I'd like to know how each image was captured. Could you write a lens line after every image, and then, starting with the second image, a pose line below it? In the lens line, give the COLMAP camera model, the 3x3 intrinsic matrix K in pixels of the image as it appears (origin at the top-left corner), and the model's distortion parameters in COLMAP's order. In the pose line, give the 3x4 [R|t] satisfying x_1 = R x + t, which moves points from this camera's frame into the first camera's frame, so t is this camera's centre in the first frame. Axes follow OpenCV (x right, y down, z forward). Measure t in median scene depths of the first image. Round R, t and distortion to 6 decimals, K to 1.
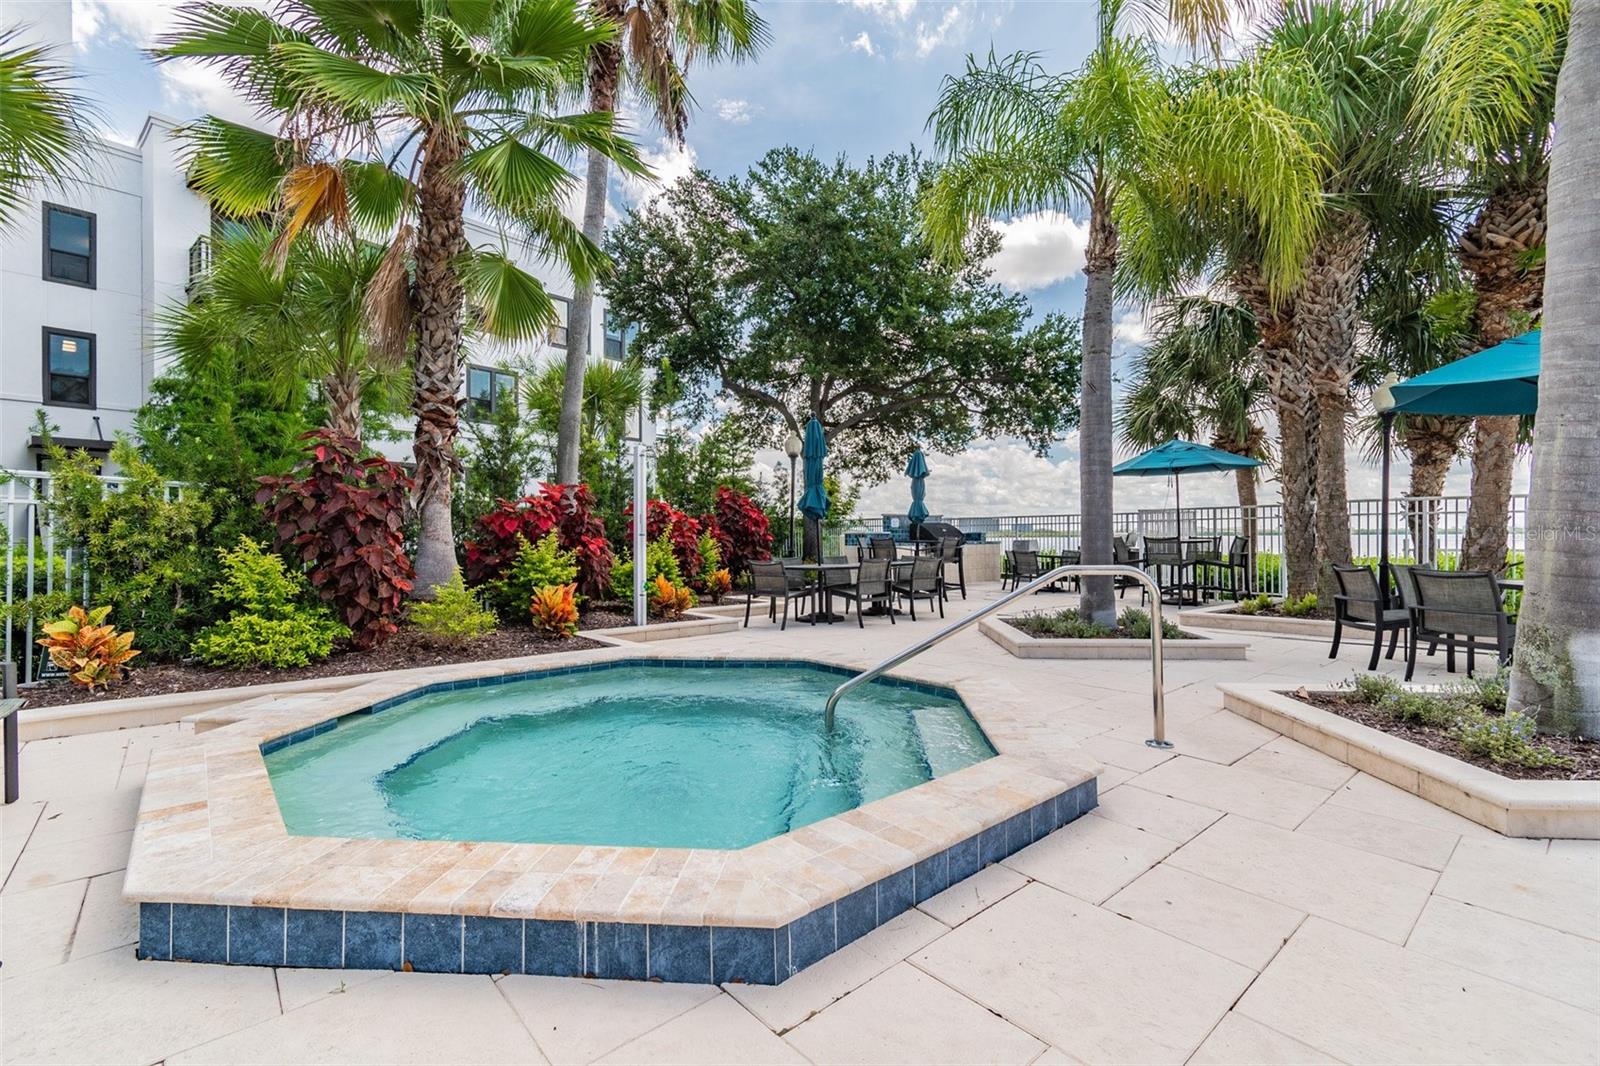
lens RADIAL K [[697.4, 0, 800.0], [0, 697.4, 533.0], [0, 0, 1]] dist [0.017022, -0.000528]
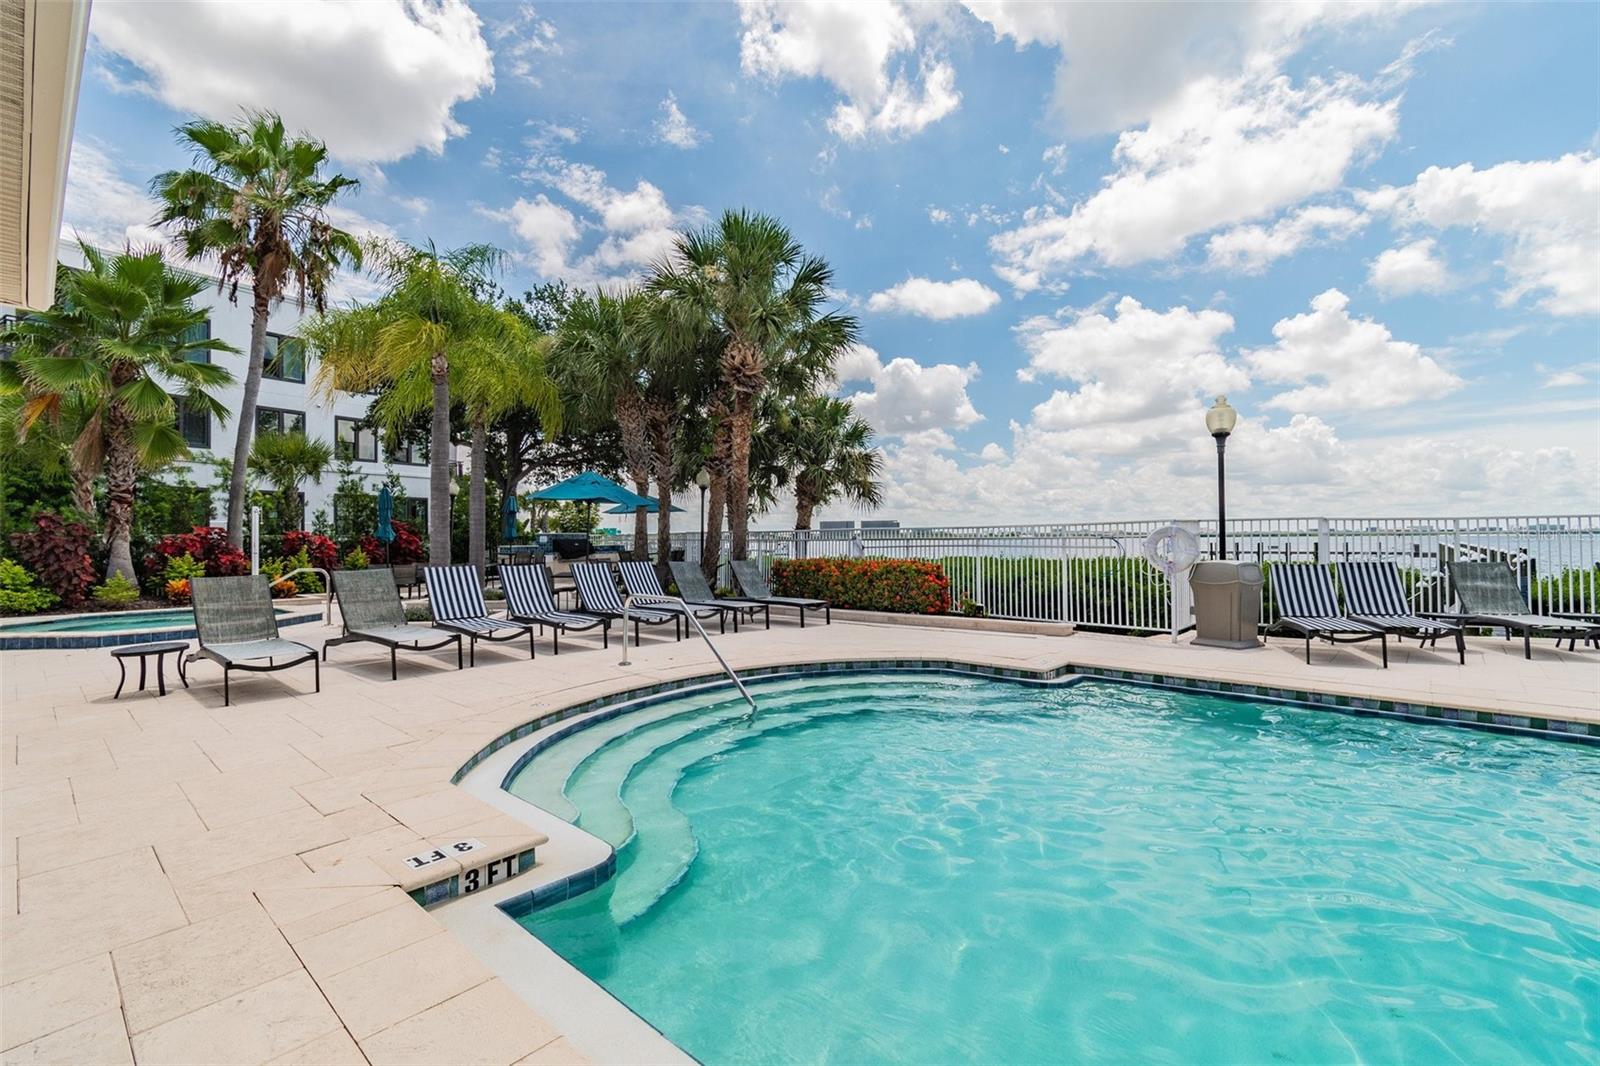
lens RADIAL K [[697.4, 0, 800.0], [0, 697.4, 533.0], [0, 0, 1]] dist [0.017022, -0.000528]
pose [[0.992370, -0.001458, 0.123284, 1.517660], [0.001830, 0.999994, -0.002906, -0.065455], [-0.123279, 0.003110, 0.992367, -1.650867]]
